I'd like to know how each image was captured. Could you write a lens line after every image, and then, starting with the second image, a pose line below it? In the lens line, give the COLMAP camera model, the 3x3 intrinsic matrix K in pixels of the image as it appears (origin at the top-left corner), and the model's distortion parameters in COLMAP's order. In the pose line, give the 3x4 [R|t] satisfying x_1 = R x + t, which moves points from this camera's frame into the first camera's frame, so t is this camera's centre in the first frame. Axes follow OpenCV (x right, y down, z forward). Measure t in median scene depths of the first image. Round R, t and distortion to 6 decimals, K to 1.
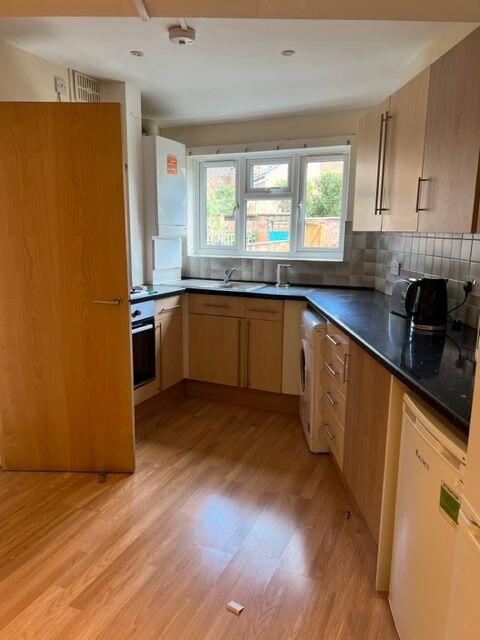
lens RADIAL K [[476.9, 0, 233.3], [0, 476.9, 324.6], [0, 0, 1]] dist [0.092991, -0.139720]
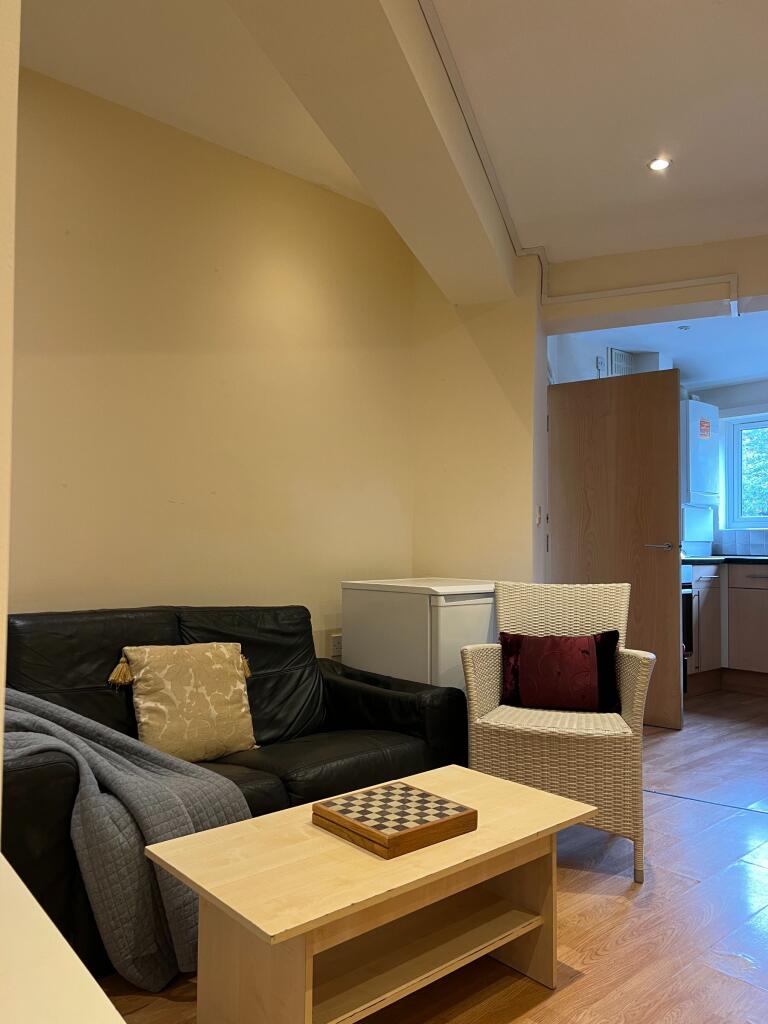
lens RADIAL K [[763.0, 0, 373.3], [0, 763.0, 519.4], [0, 0, 1]] dist [0.092991, -0.139720]
pose [[0.906172, -0.012589, -0.422722, -0.083004], [-0.084089, 0.974236, -0.209271, 0.207204], [0.414465, 0.225181, 0.881766, -0.542560]]
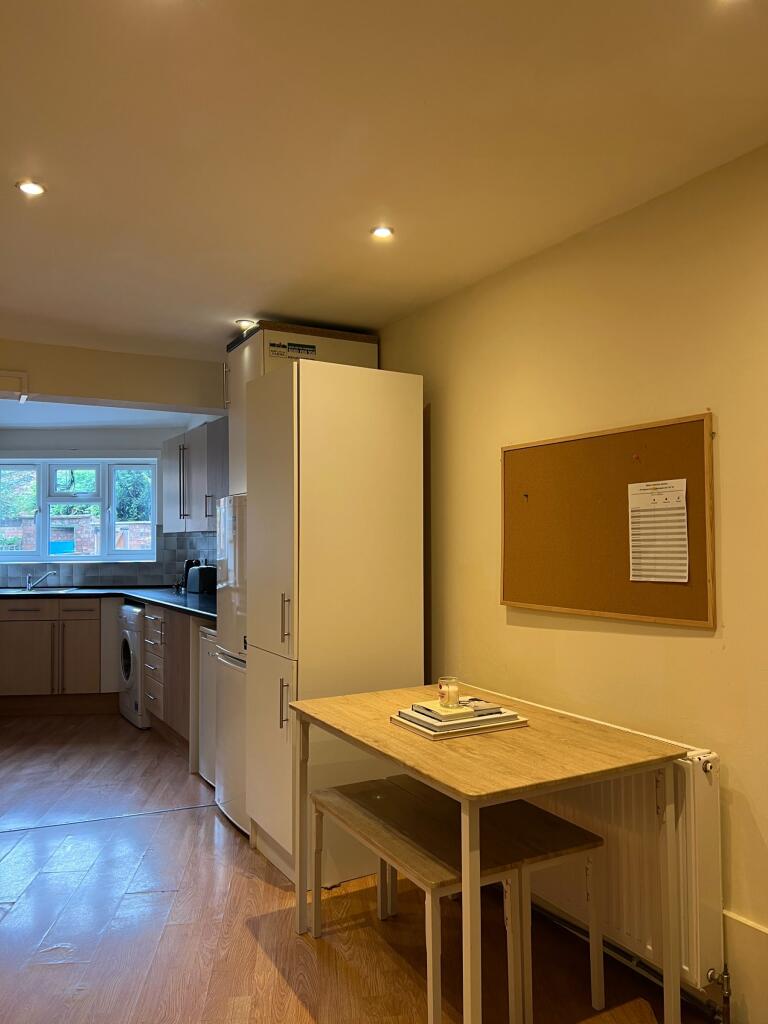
lens RADIAL K [[776.4, 0, 384.0], [0, 776.4, 512.0], [0, 0, 1]] dist [0.063579, -0.073904]
pose [[0.874442, -0.002073, 0.485126, -0.167690], [0.113325, 0.973198, -0.200109, 0.163899], [-0.471709, 0.229960, 0.851240, -0.729273]]
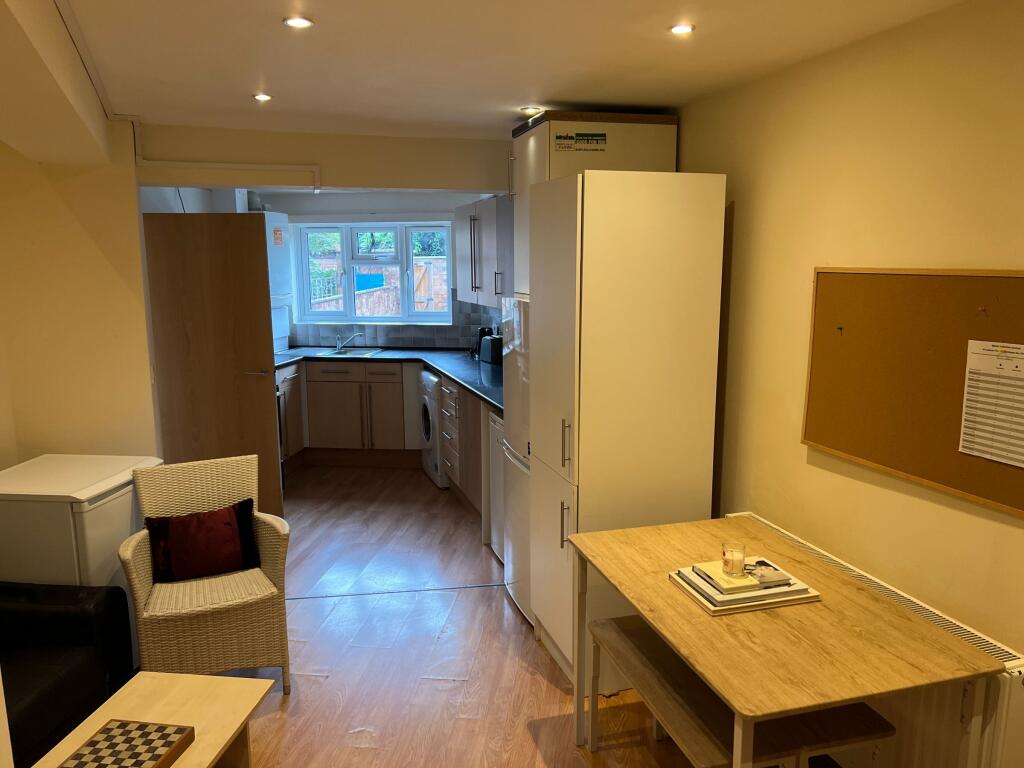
lens RADIAL K [[776.4, 0, 509.4], [0, 776.4, 386.5], [0, 0, 1]] dist [0.063579, -0.073904]
pose [[0.960004, -0.063409, 0.272710, -0.135118], [0.072346, 0.997118, -0.022832, 0.056306], [-0.270476, 0.041648, 0.961825, -0.717987]]
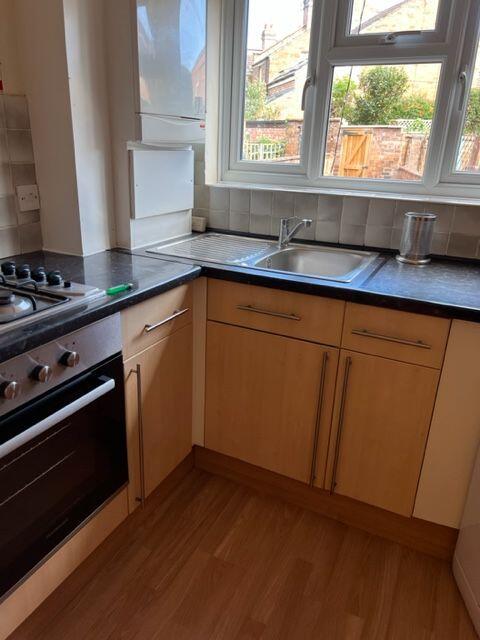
lens RADIAL K [[476.9, 0, 233.3], [0, 476.9, 324.6], [0, 0, 1]] dist [0.092991, -0.139720]
pose [[0.999290, 0.031721, -0.020331, -0.059434], [-0.027839, 0.985242, 0.168889, -0.099608], [0.025388, -0.168203, 0.985425, 0.559112]]
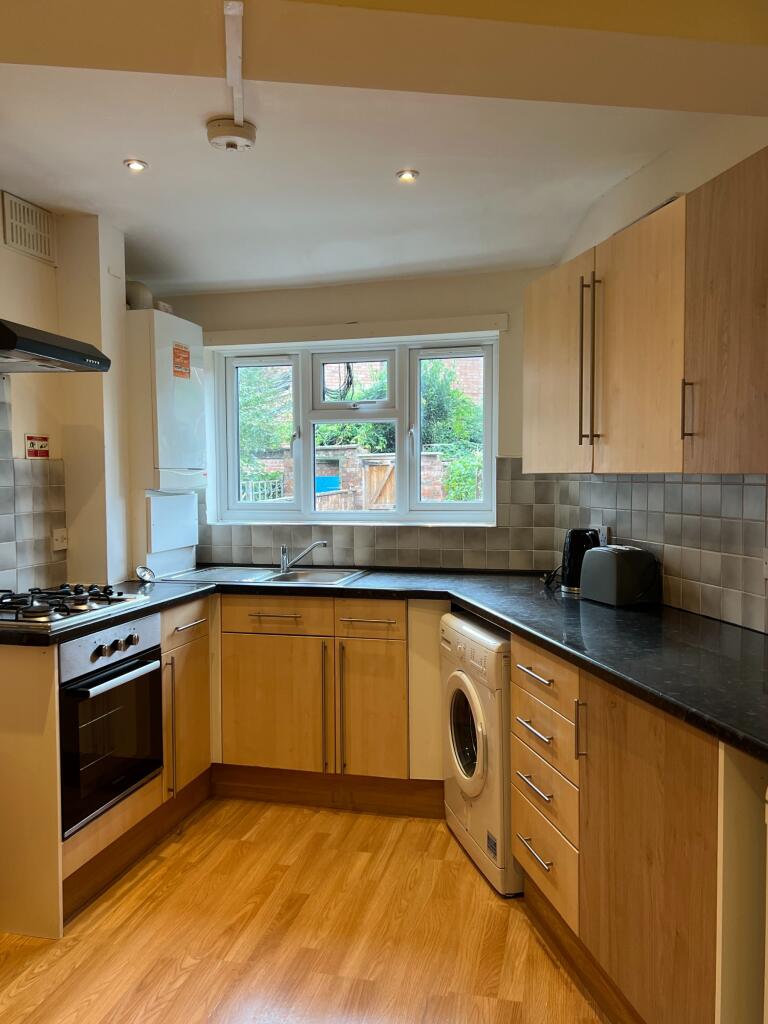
lens RADIAL K [[824.9, 0, 376.9], [0, 824.9, 512.8], [0, 0, 1]] dist [0.066451, -0.133905]
pose [[0.983711, -0.026512, 0.177790, -0.084853], [0.052608, 0.988220, -0.143716, -0.015265], [-0.171885, 0.150728, 0.973518, 0.074571]]
